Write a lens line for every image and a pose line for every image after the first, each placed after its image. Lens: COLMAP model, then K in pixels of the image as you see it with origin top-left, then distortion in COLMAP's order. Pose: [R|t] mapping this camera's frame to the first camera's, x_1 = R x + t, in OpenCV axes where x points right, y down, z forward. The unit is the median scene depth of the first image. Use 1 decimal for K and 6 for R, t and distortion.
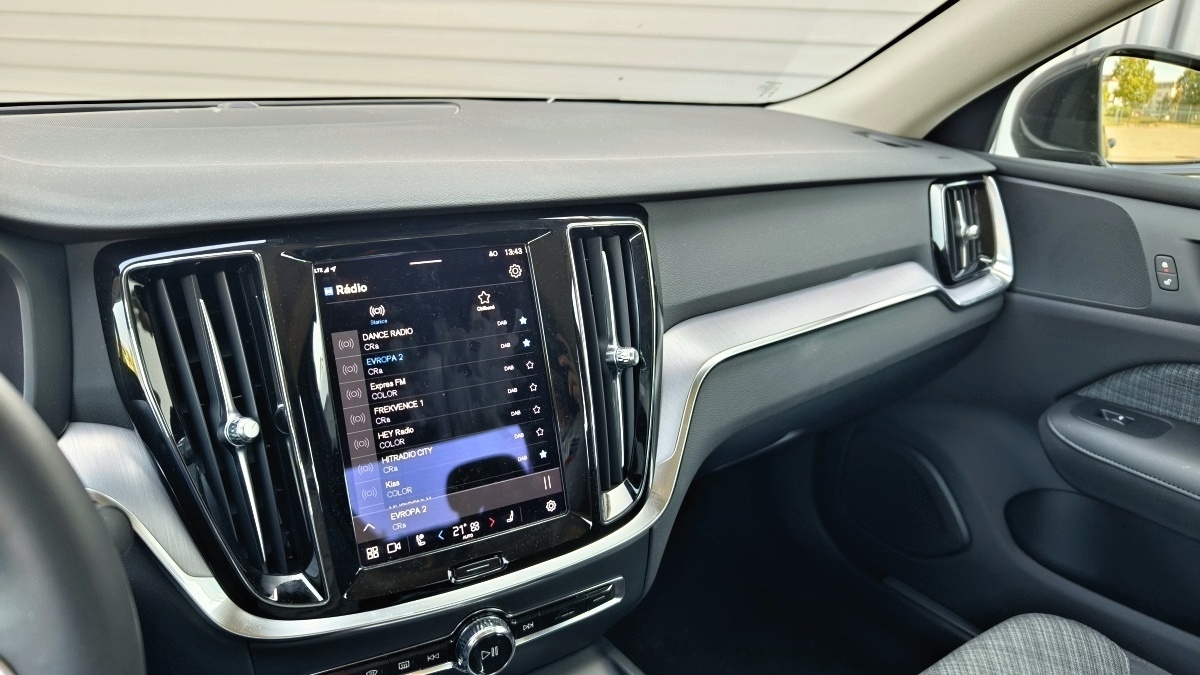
lens RADIAL K [[822.5, 0, 608.6], [0, 822.5, 322.9], [0, 0, 1]] dist [0.019061, -0.017319]
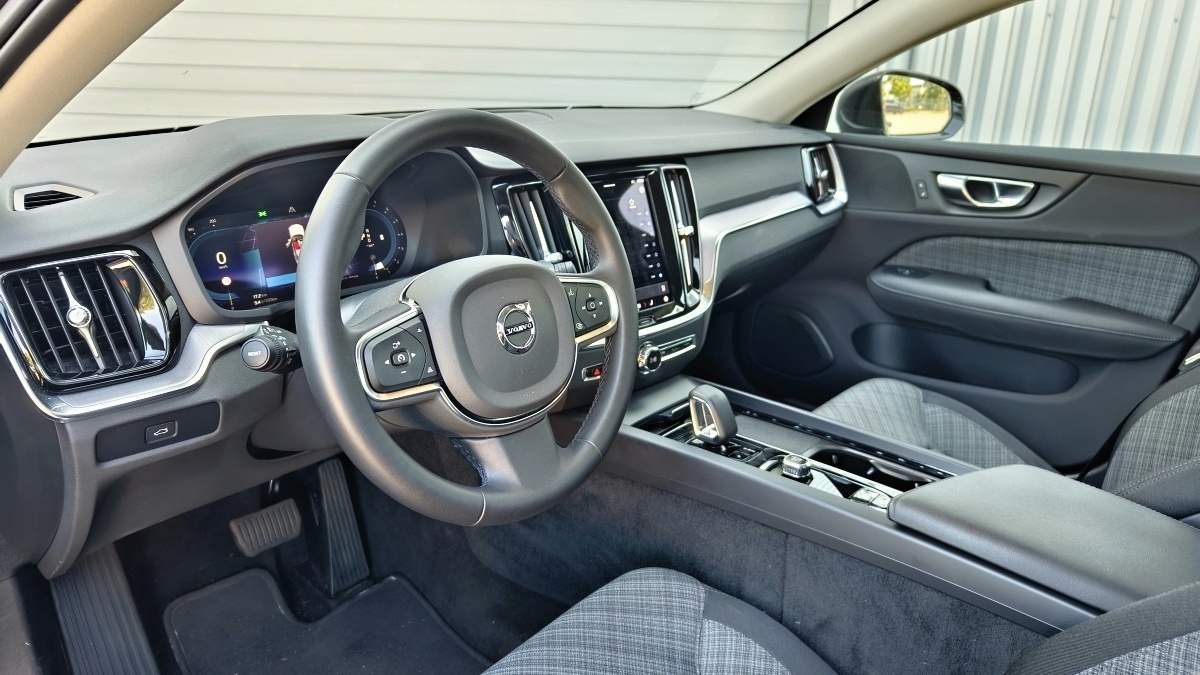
lens RADIAL K [[822.5, 0, 602.6], [0, 822.5, 298.9], [0, 0, 1]] dist [0.019061, -0.017319]
pose [[0.977814, -0.074363, 0.195830, -0.398376], [0.079365, 0.996687, -0.017811, 0.152266], [-0.193857, 0.032958, 0.980476, -0.650121]]
